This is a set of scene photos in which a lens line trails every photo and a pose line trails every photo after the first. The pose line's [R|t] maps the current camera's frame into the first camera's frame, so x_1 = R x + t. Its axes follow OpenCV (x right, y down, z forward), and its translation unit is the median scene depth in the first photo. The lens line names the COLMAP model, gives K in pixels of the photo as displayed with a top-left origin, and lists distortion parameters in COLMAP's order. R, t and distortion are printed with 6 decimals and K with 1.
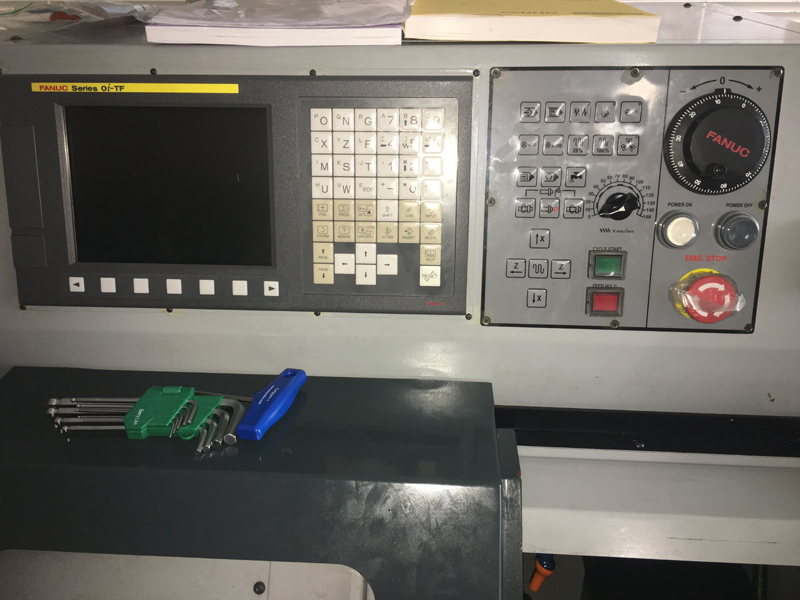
lens RADIAL K [[674.0, 0, 400.0], [0, 674.0, 300.0], [0, 0, 1]] dist [0.044499, -0.013294]
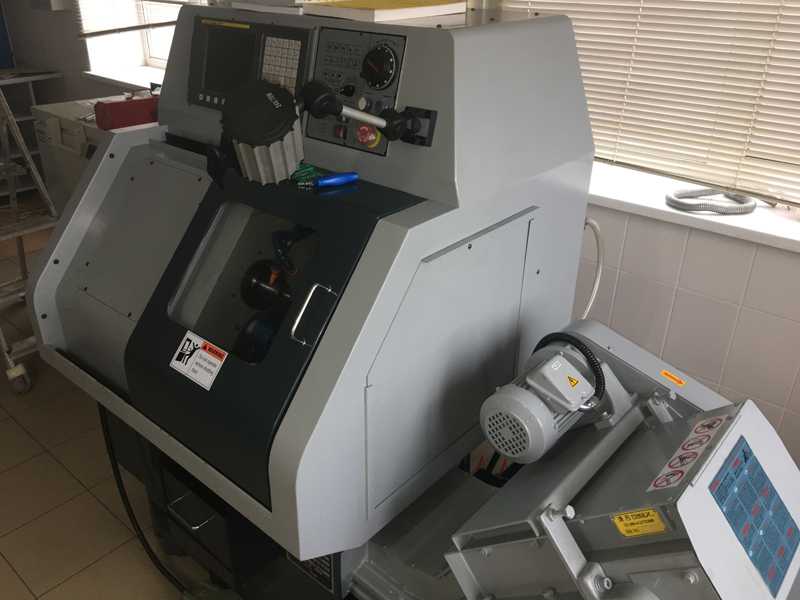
lens RADIAL K [[674.0, 0, 400.0], [0, 674.0, 300.0], [0, 0, 1]] dist [0.044499, -0.013294]
pose [[0.800481, 0.285879, -0.526786, 1.875594], [-0.249591, 0.958080, 0.140668, 0.179448], [0.544918, 0.018879, 0.838277, -0.844216]]
